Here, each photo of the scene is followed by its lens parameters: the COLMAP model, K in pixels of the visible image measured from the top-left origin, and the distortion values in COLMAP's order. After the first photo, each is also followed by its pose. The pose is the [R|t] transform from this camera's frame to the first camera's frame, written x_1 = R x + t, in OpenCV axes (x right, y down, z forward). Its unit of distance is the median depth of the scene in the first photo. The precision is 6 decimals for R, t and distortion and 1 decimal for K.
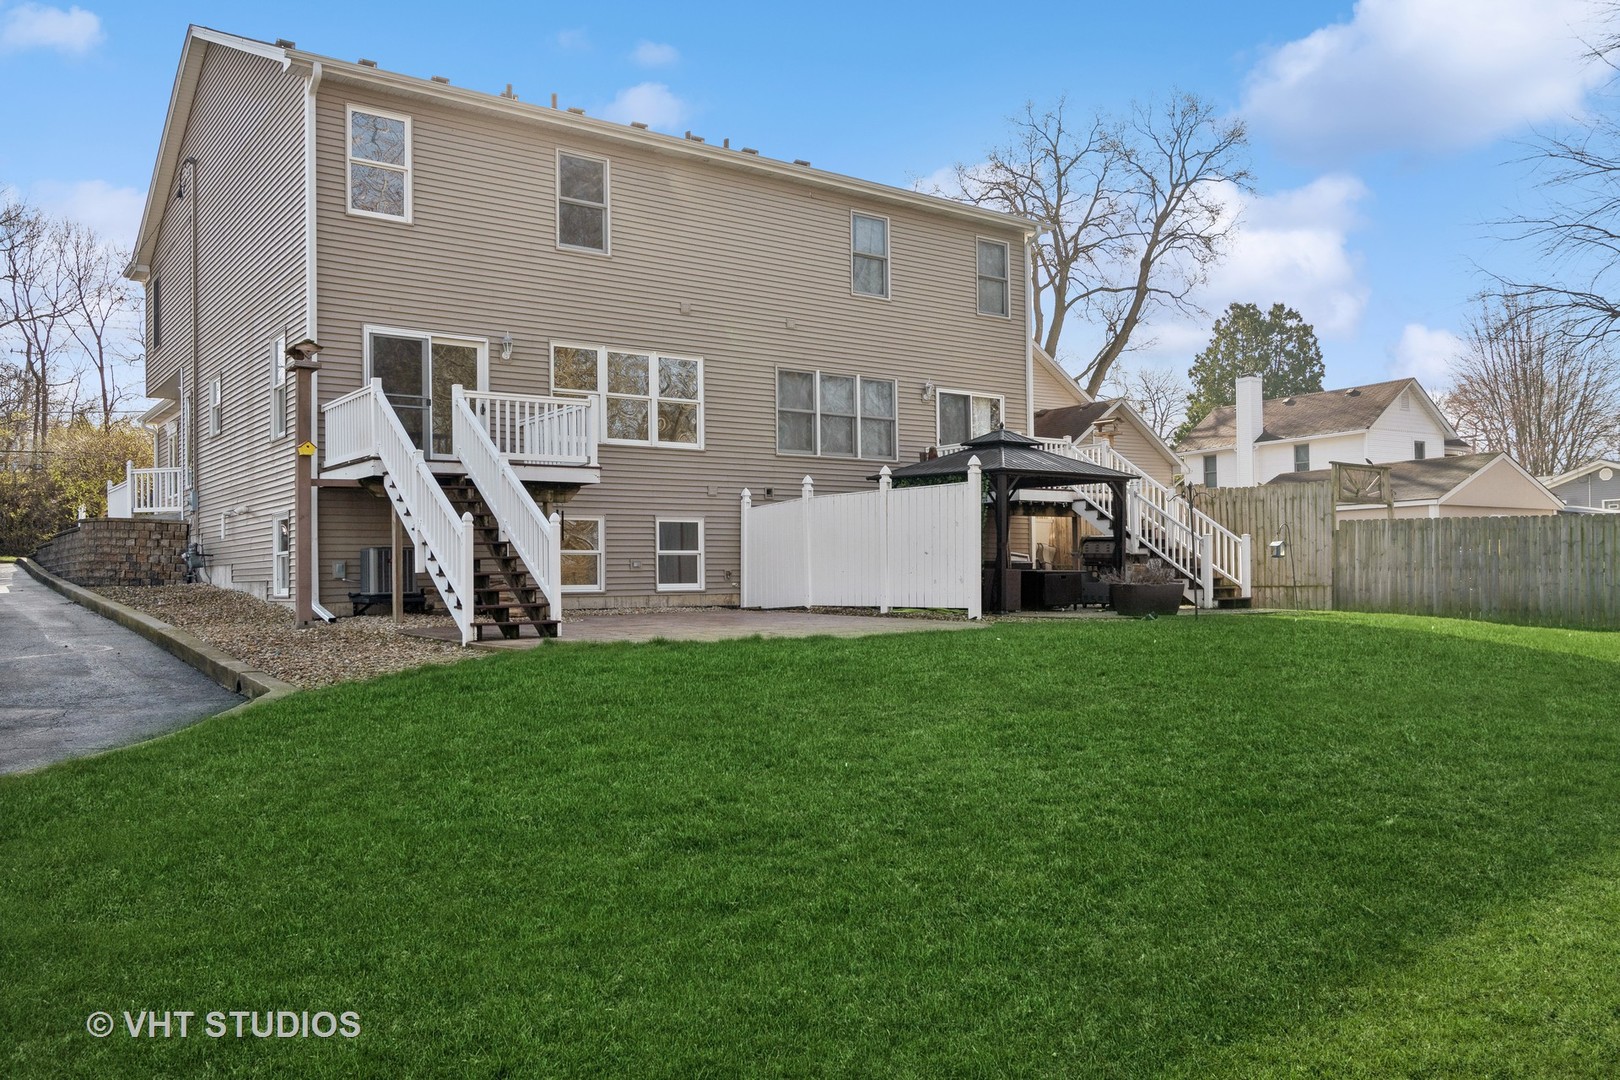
lens RADIAL K [[1246.5, 0, 810.0], [0, 1246.5, 540.0], [0, 0, 1]] dist [-0.002044, -0.000066]
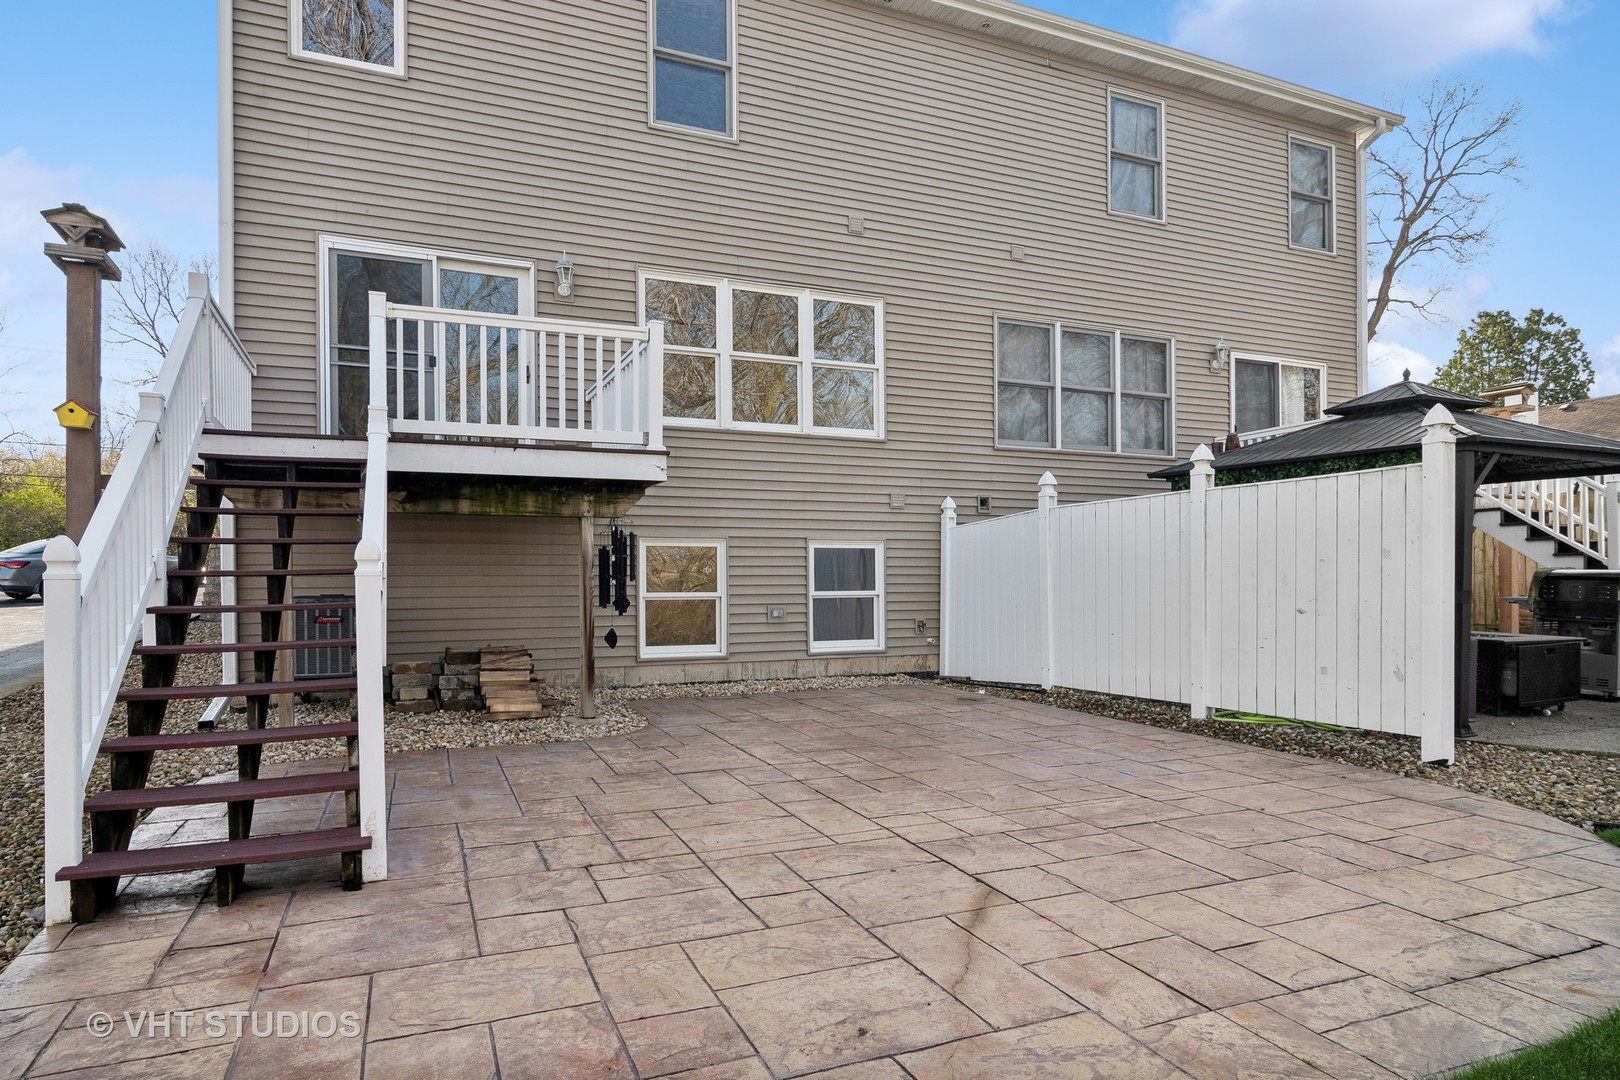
lens RADIAL K [[920.2, 0, 797.4], [0, 920.2, 576.9], [0, 0, 1]] dist [0.001028, 0.000260]
pose [[0.972172, 0.004419, -0.234227, -0.014359], [0.001389, 0.999696, 0.024624, -0.010818], [0.234264, -0.024264, 0.971870, 0.500807]]
